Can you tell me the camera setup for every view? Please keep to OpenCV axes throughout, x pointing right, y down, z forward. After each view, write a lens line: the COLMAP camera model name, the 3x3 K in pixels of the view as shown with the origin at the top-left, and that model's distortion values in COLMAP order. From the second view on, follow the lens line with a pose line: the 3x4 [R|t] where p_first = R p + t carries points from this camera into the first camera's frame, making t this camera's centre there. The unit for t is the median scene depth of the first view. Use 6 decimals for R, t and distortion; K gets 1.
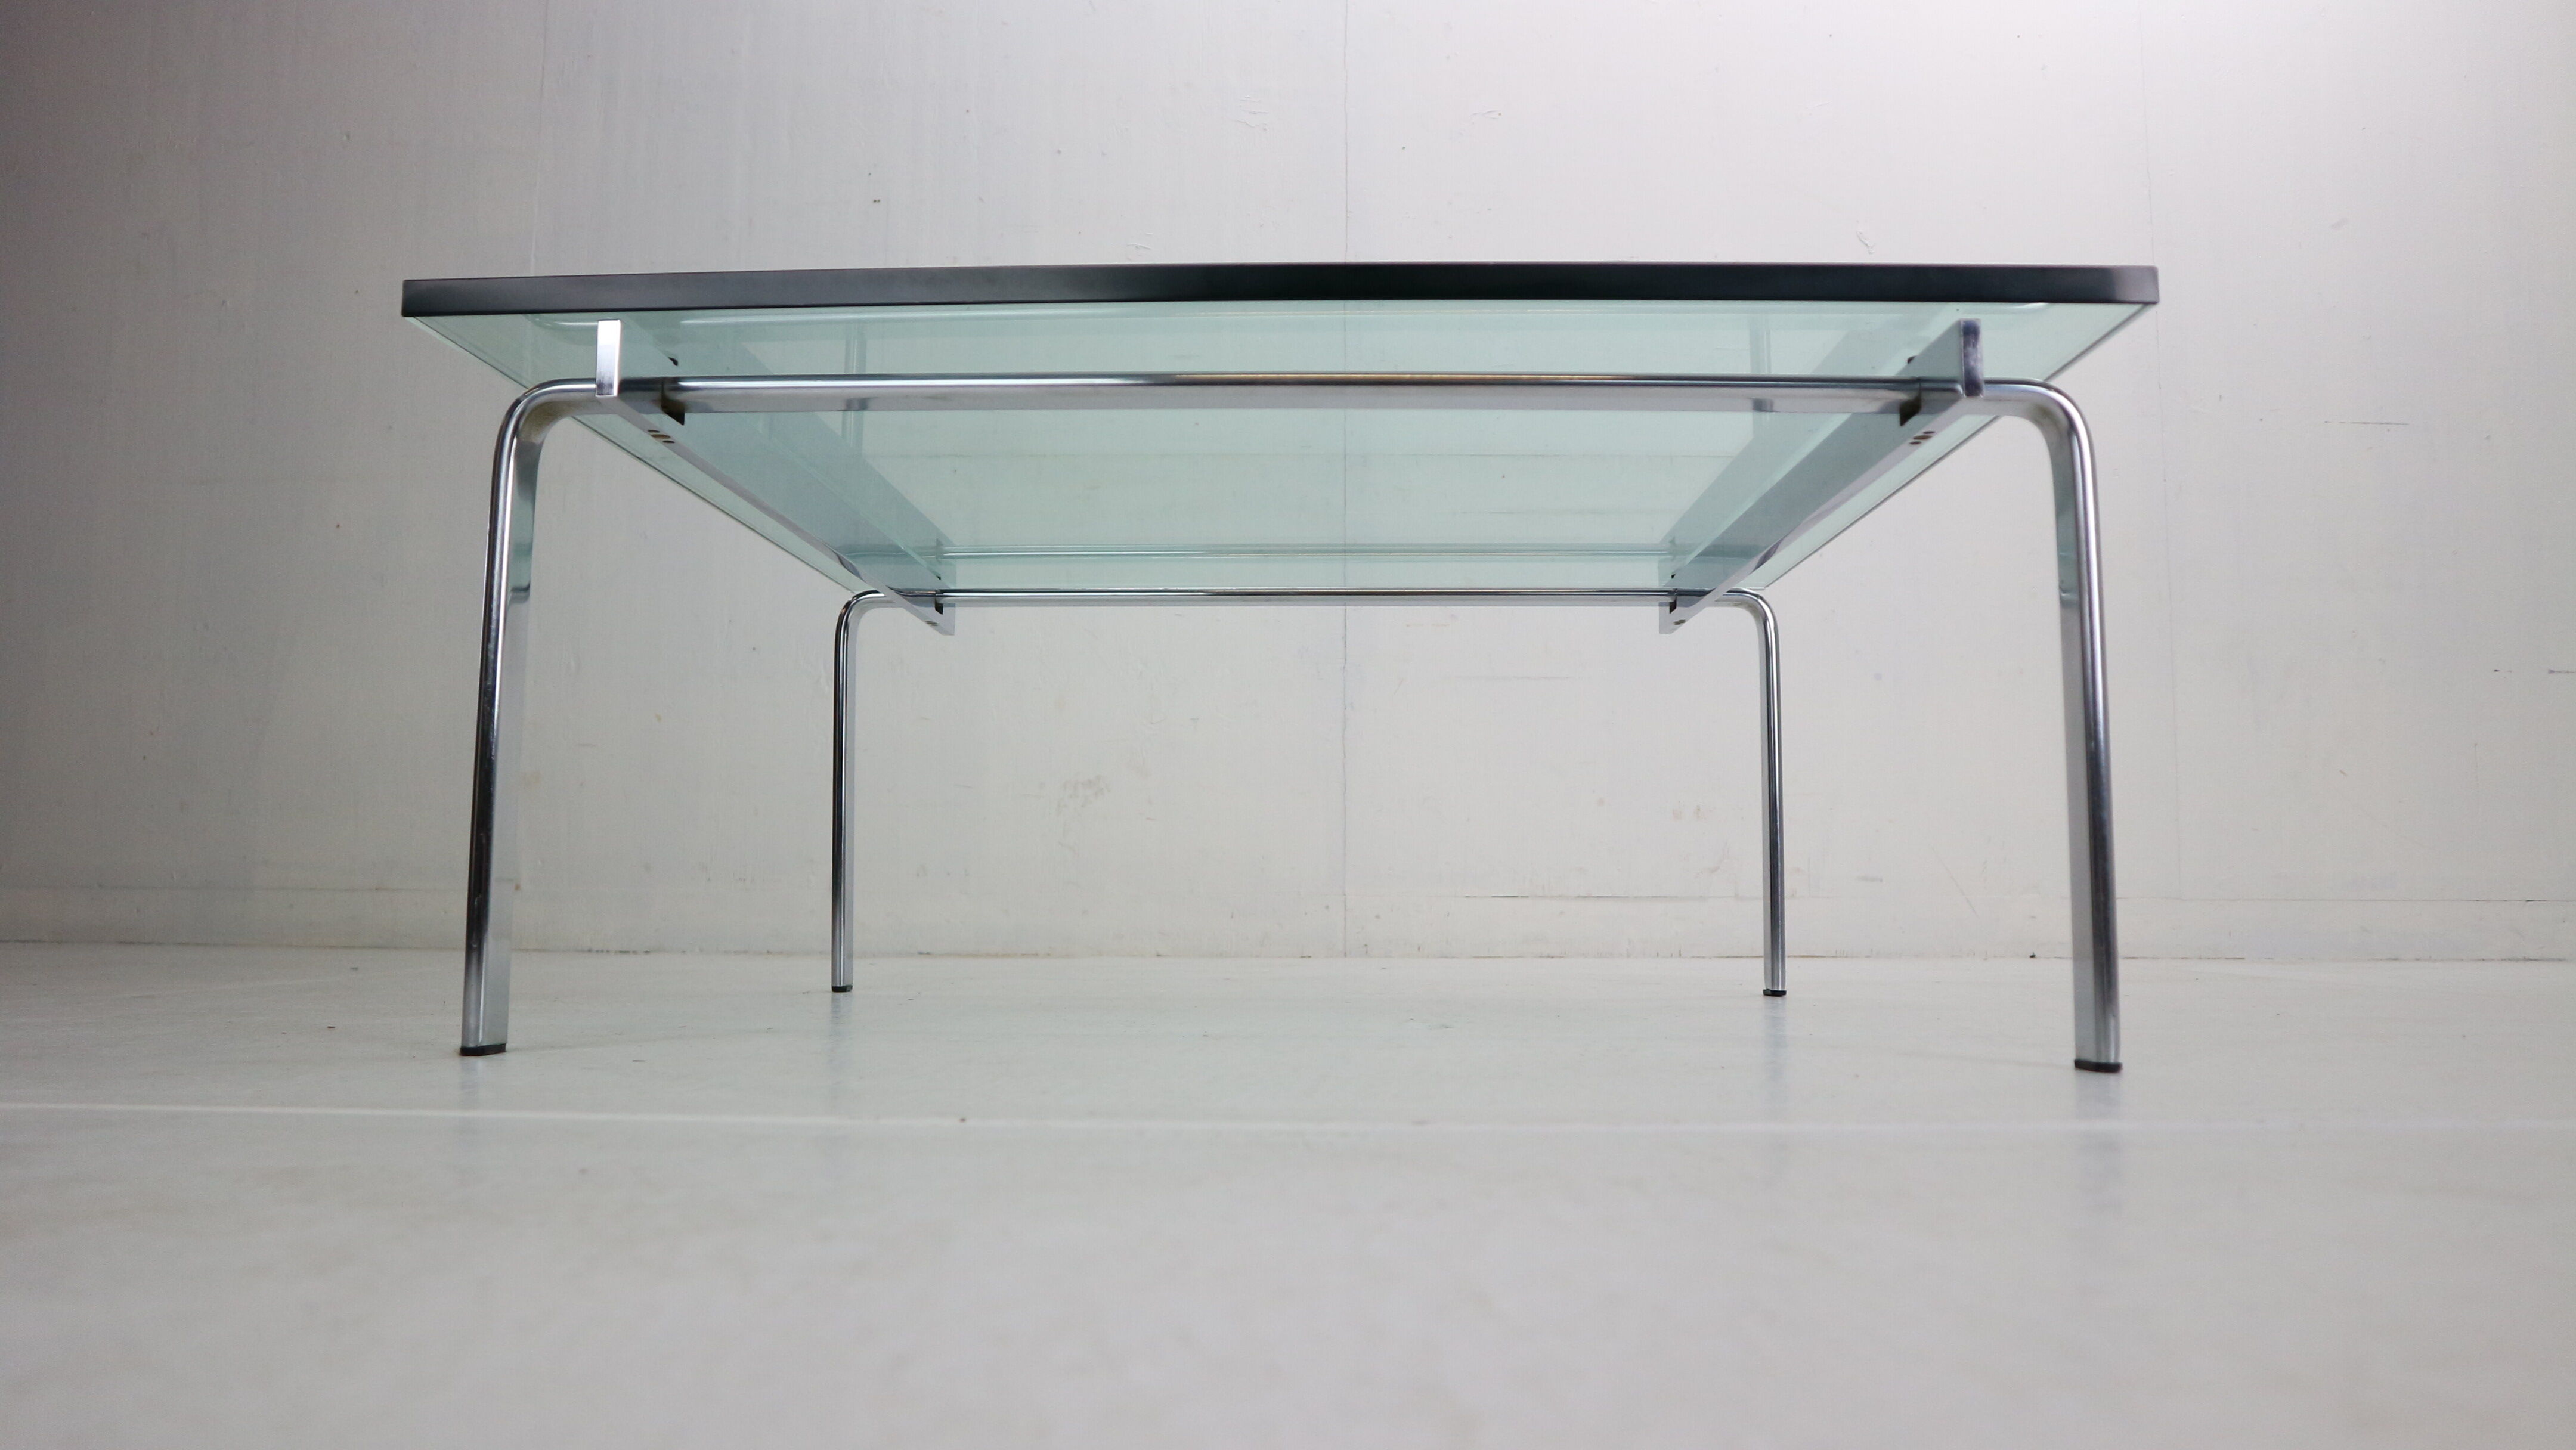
lens RADIAL K [[1848.7, 0, 1290.8], [0, 1848.7, 740.4], [0, 0, 1]] dist [-0.120755, 0.087244]
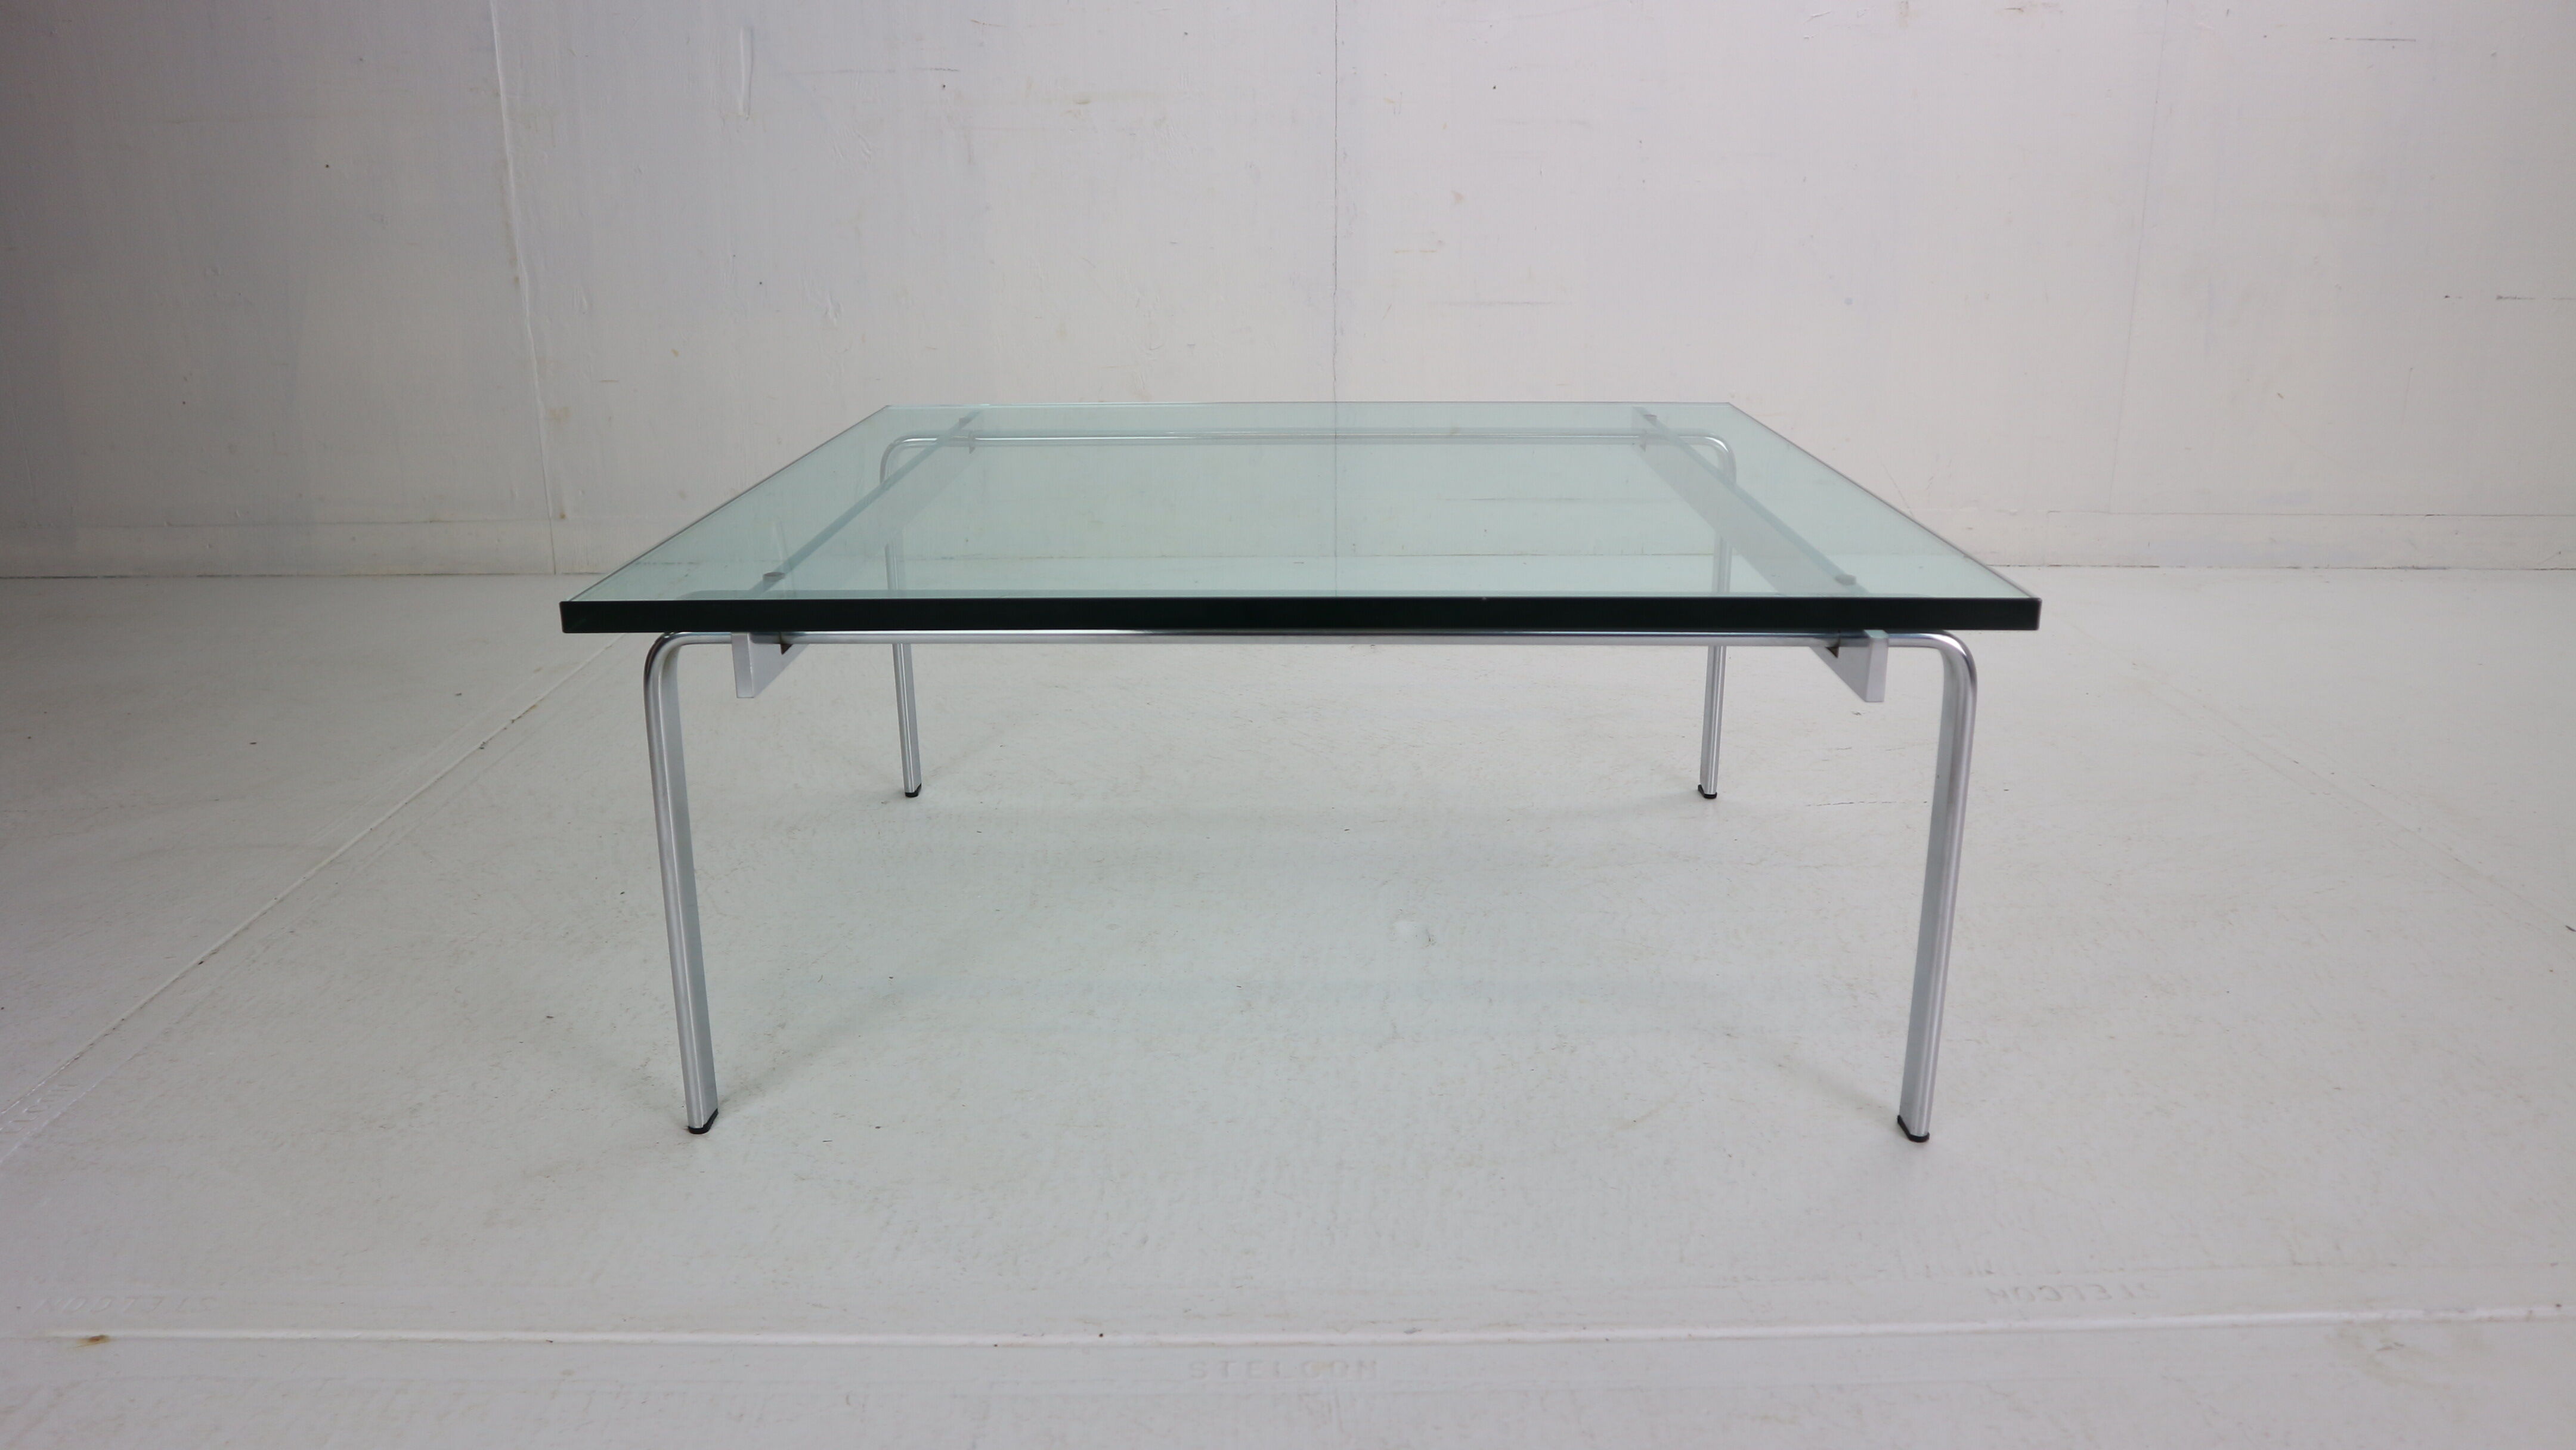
lens RADIAL K [[1848.7, 0, 1288.2], [0, 1848.7, 731.9], [0, 0, 1]] dist [-0.120755, 0.087244]
pose [[0.999893, -0.011214, 0.009391, -0.009608], [0.006757, 0.923567, 0.383378, -0.209559], [-0.012972, -0.383273, 0.923544, -0.044620]]
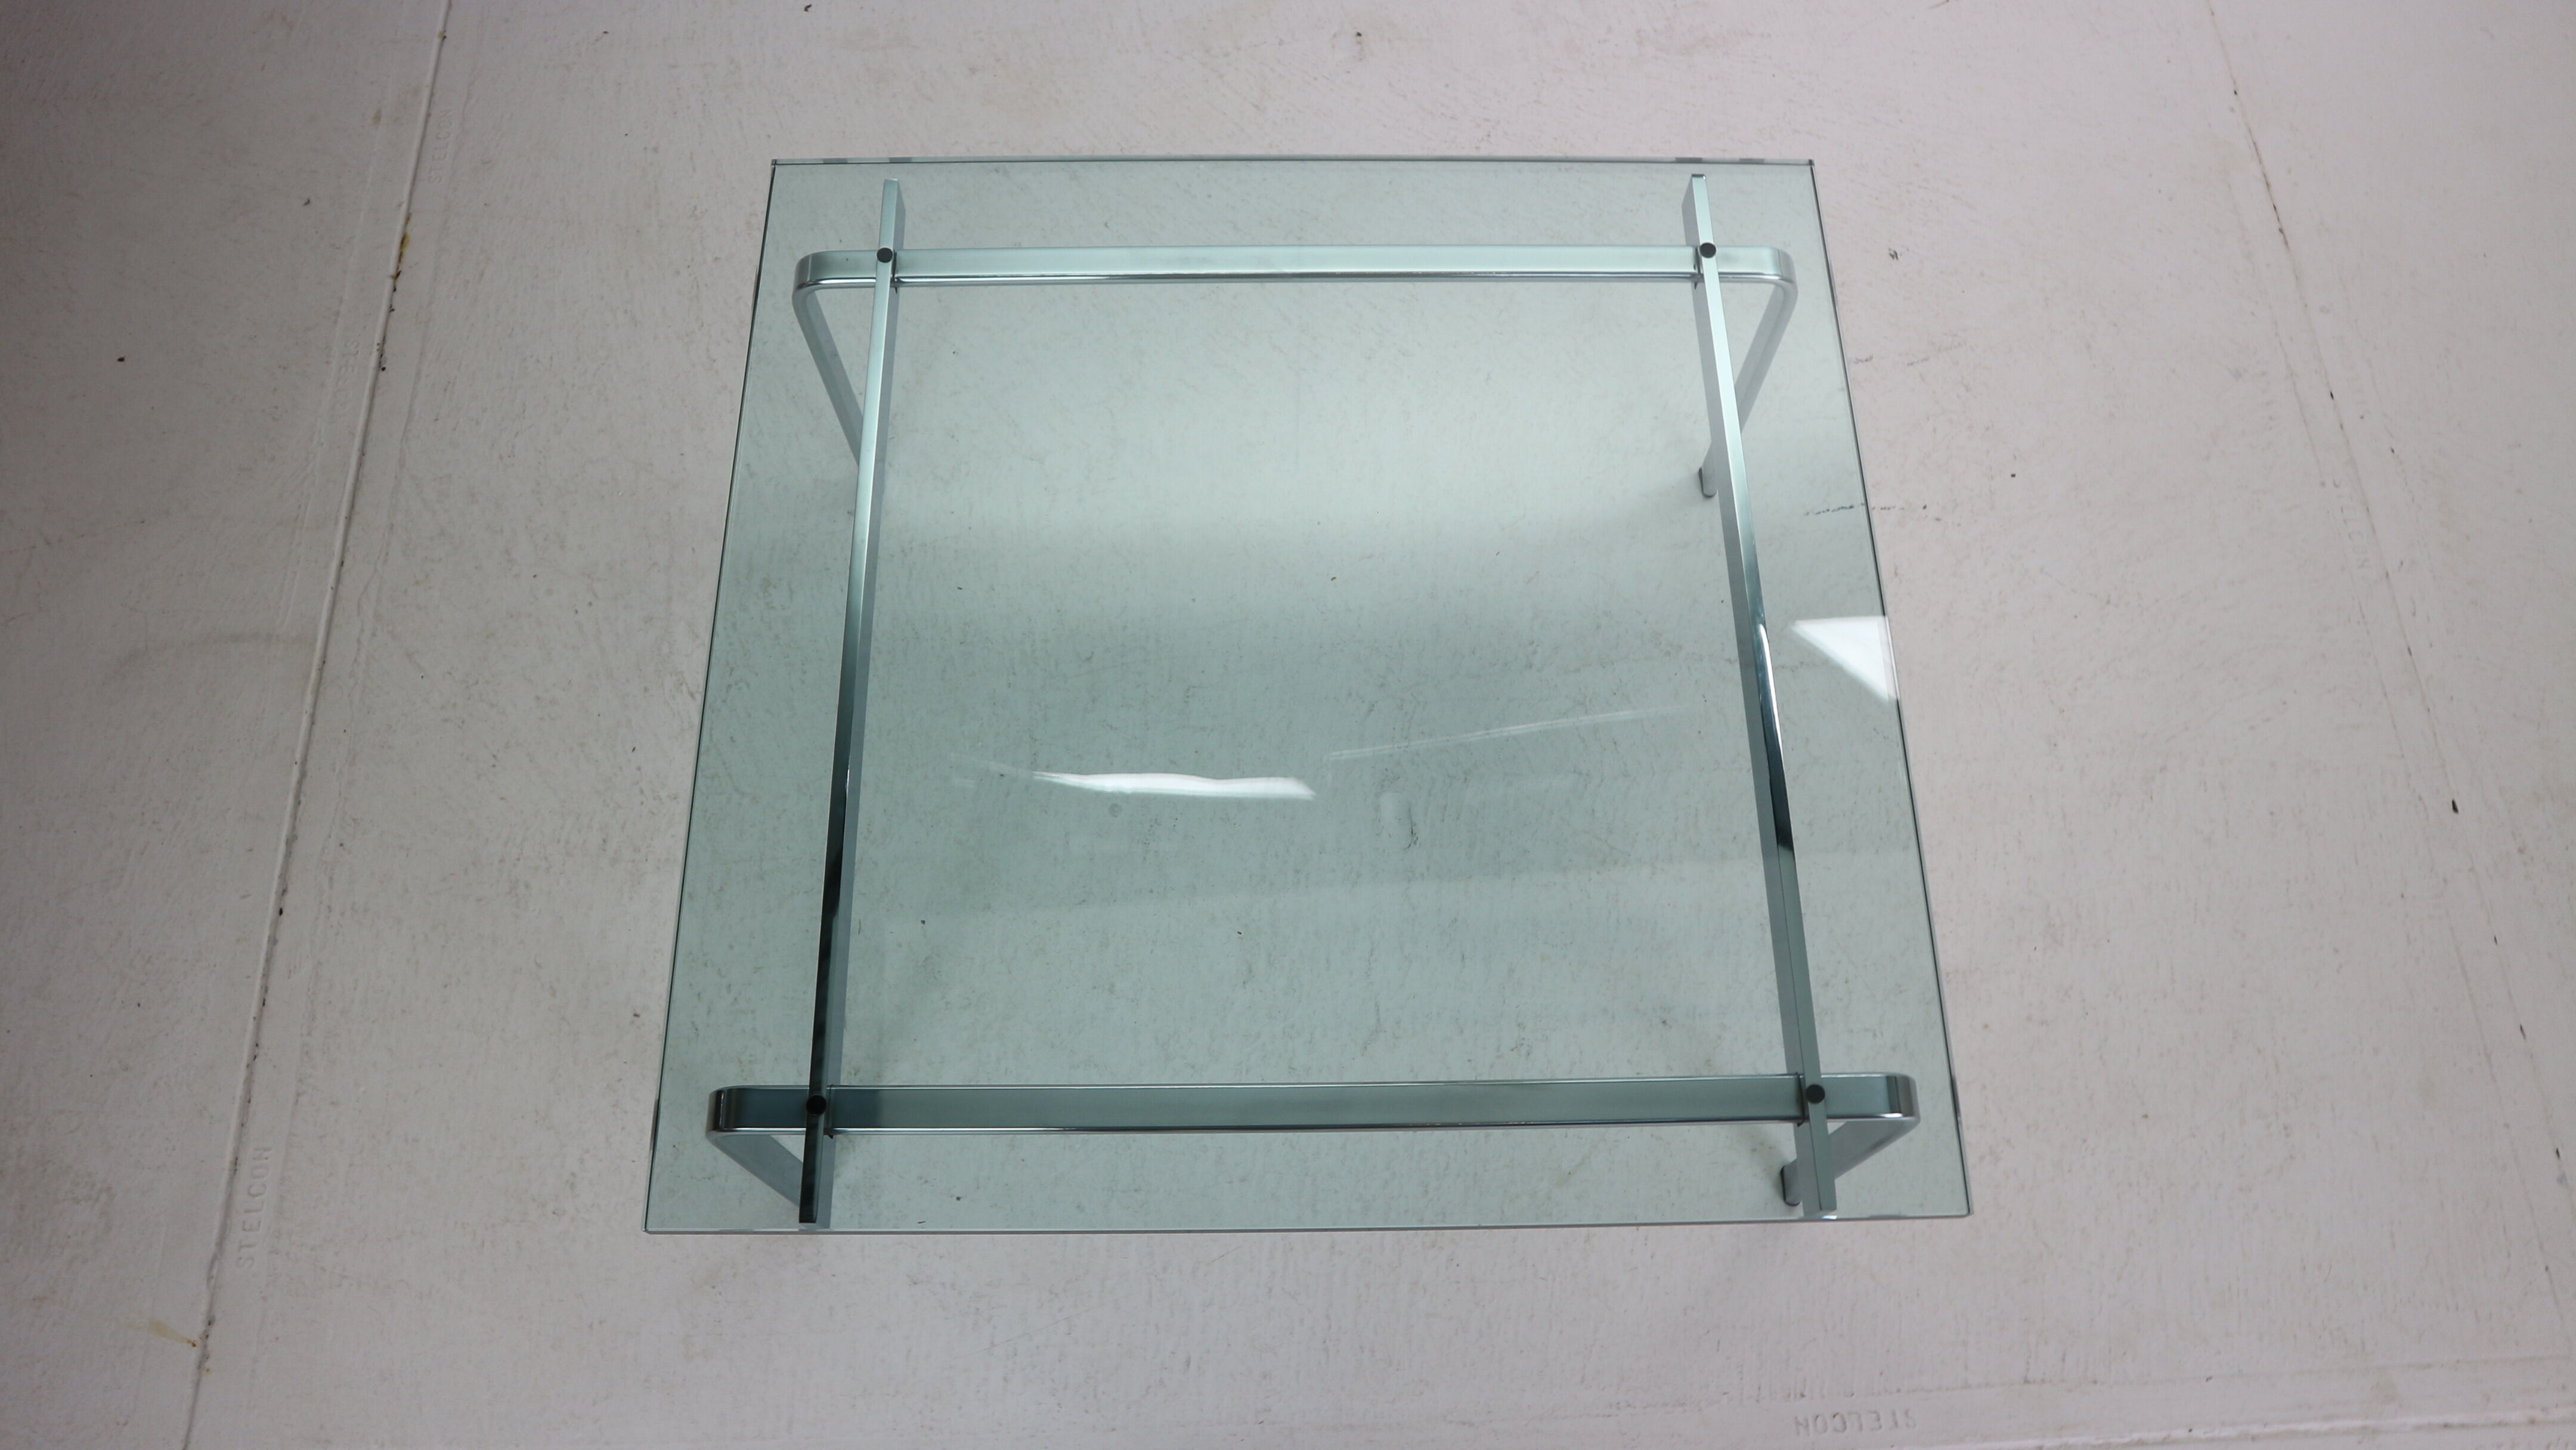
lens RADIAL K [[1848.7, 0, 1280.8], [0, 1848.7, 707.1], [0, 0, 1]] dist [-0.120755, 0.087244]
pose [[0.999209, -0.032084, 0.023504, -0.018198], [-0.012643, 0.304082, 0.952562, -0.535693], [-0.037709, -0.952105, 0.303436, 0.316655]]
